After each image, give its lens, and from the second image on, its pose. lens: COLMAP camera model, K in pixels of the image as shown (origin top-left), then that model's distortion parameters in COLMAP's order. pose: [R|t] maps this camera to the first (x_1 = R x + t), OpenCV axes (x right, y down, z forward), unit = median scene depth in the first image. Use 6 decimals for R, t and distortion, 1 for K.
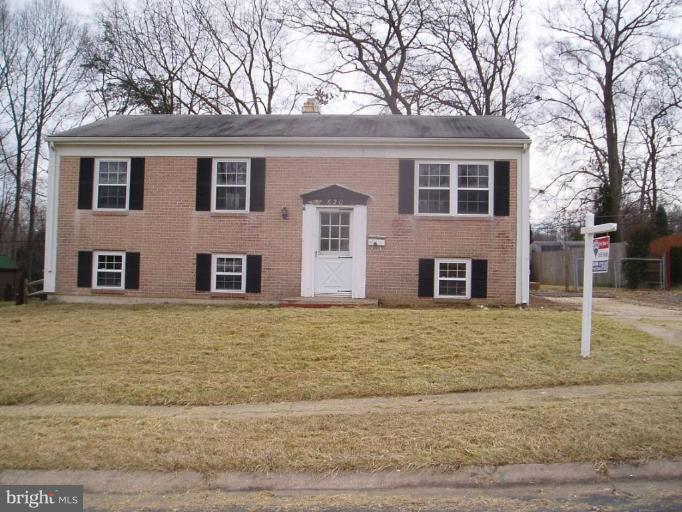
lens RADIAL K [[510.7, 0, 341.2], [0, 510.7, 250.6], [0, 0, 1]] dist [-0.044789, 0.001101]
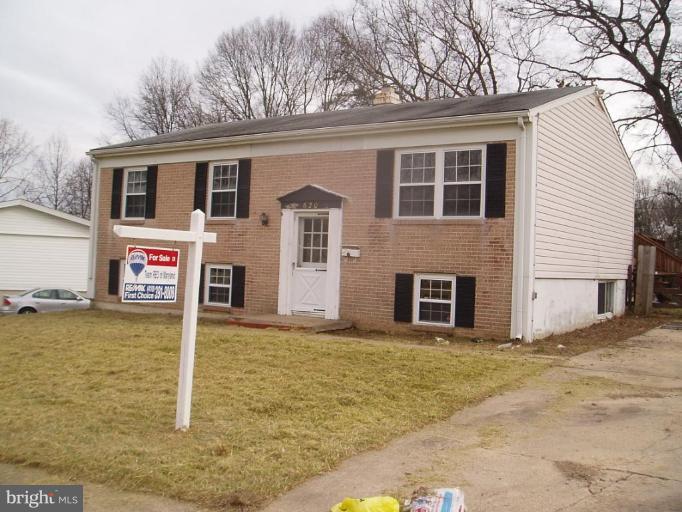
lens RADIAL K [[756.5, 0, 340.9], [0, 756.5, 258.4], [0, 0, 1]] dist [-0.066237, 0.000000]
pose [[0.844678, 0.010342, -0.535176, 0.706568], [-0.023185, 0.999582, -0.017276, 0.014593], [0.534773, 0.027001, 0.844564, -0.040820]]
